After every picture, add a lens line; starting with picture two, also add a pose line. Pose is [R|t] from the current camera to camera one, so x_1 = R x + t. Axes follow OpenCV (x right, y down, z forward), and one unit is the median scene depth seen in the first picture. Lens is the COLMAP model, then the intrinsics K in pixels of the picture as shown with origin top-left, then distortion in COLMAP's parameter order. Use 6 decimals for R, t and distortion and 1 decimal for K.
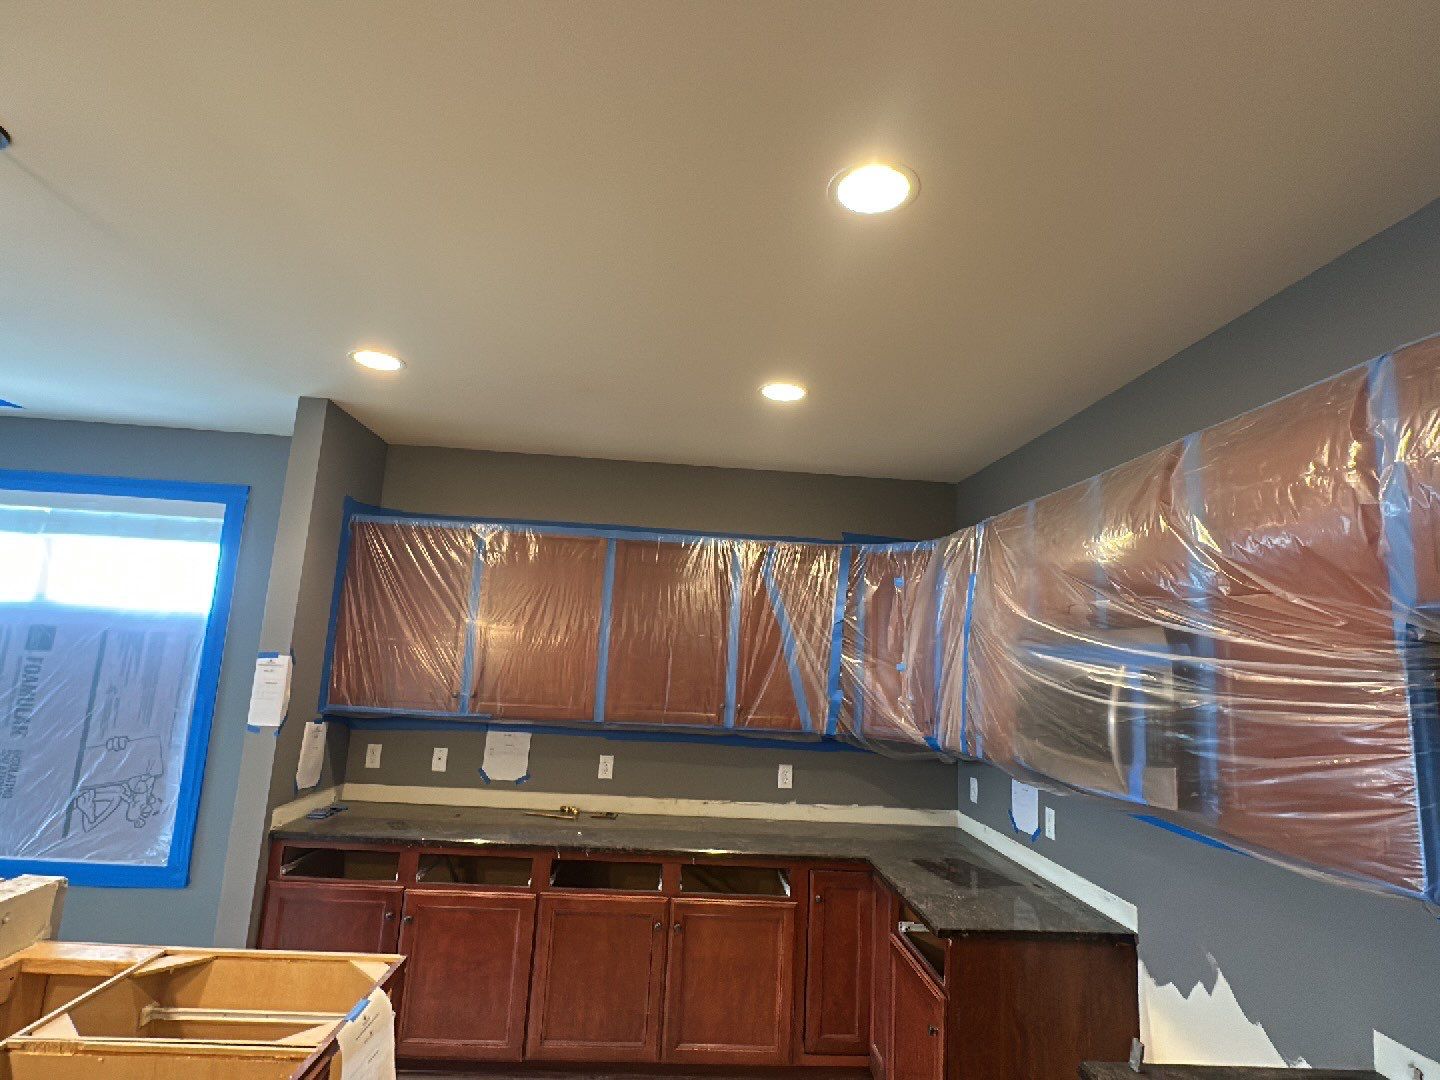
lens RADIAL K [[727.2, 0, 723.0], [0, 727.2, 543.8], [0, 0, 1]] dist [-0.005052, -0.000391]
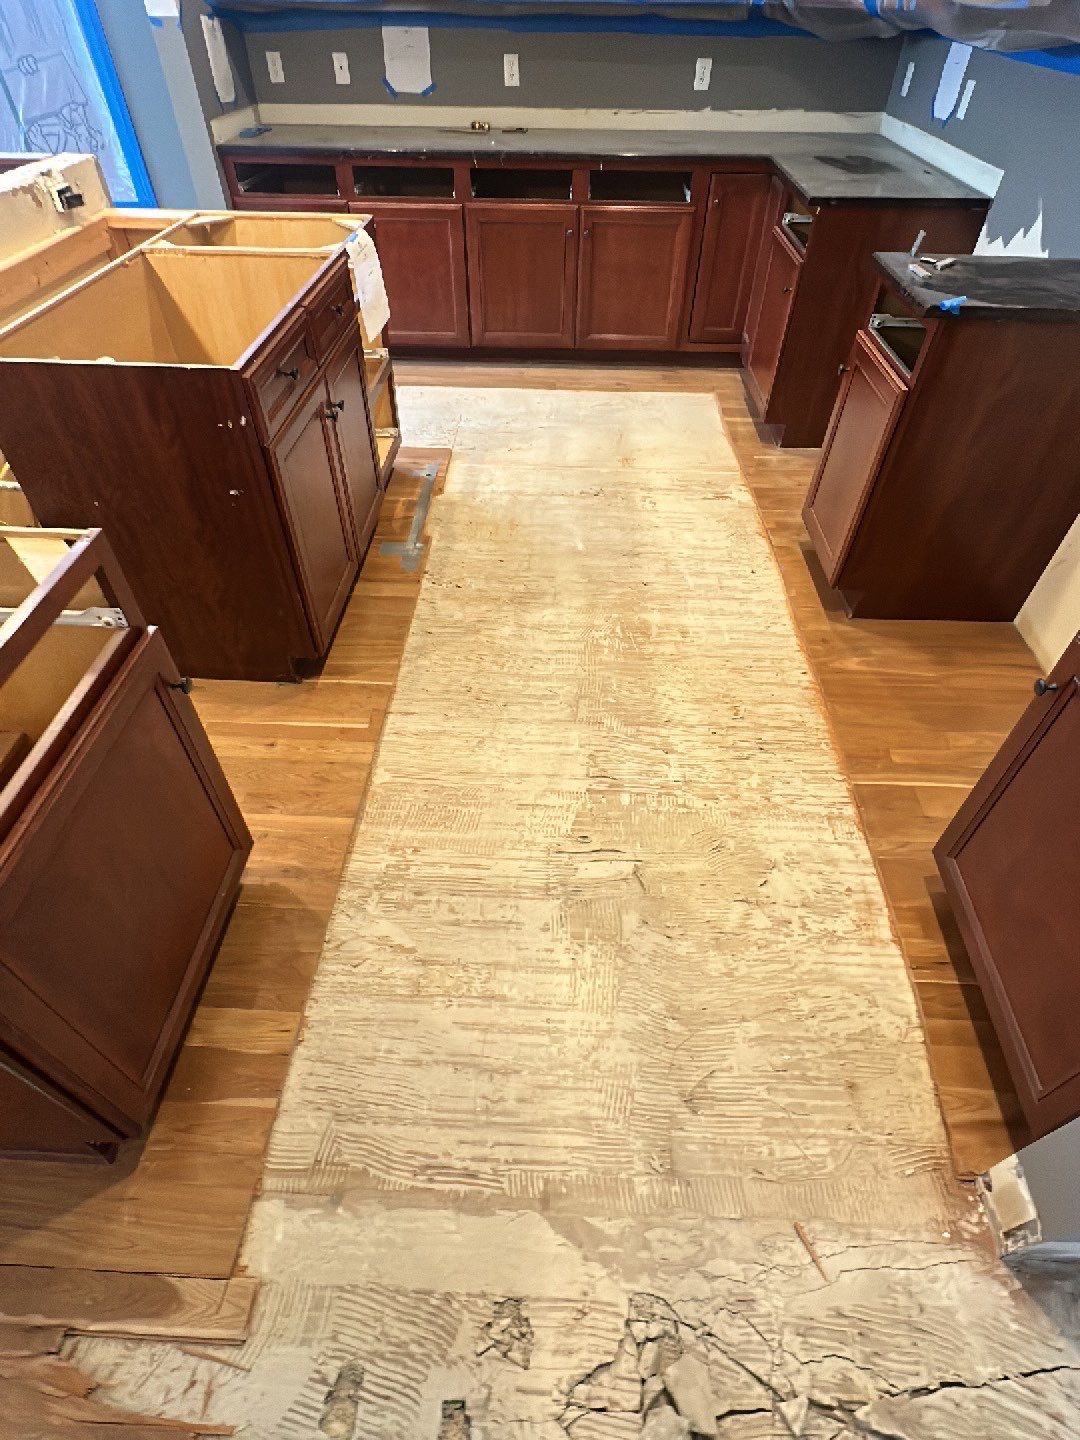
lens RADIAL K [[727.2, 0, 542.7], [0, 727.2, 725.4], [0, 0, 1]] dist [-0.005052, -0.000391]
pose [[0.992156, 0.049978, -0.114577, 0.033697], [0.065322, 0.574201, 0.816105, 0.032169], [0.106578, -0.817188, 0.566432, -0.255723]]
